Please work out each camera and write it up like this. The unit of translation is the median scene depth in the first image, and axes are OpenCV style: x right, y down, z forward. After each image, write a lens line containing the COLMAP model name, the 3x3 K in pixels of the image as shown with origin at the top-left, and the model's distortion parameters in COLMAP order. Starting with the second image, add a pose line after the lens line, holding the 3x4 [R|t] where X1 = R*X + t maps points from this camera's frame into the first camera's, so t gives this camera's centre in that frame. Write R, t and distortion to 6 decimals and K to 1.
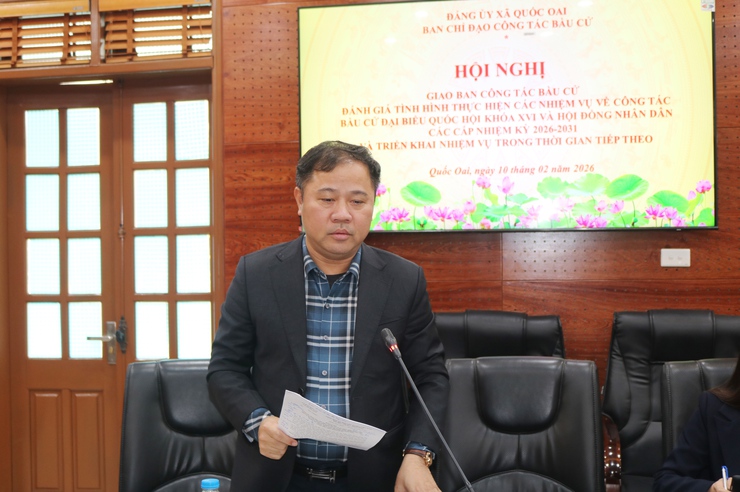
lens RADIAL K [[1292.4, 0, 297.7], [0, 1292.4, 222.8], [0, 0, 1]] dist [-0.075883, 0.000000]
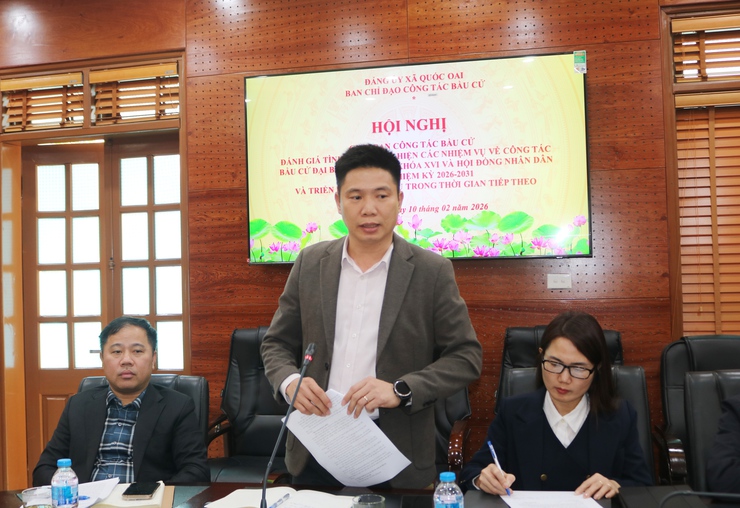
lens RADIAL K [[1107.3, 0, 267.2], [0, 1107.3, 218.2], [0, 0, 1]] dist [-0.125826, 0.000000]
pose [[0.996931, -0.013638, -0.077092, 0.104414], [0.011230, 0.999438, -0.031582, -0.001913], [0.077480, 0.030619, 0.996524, -0.027563]]
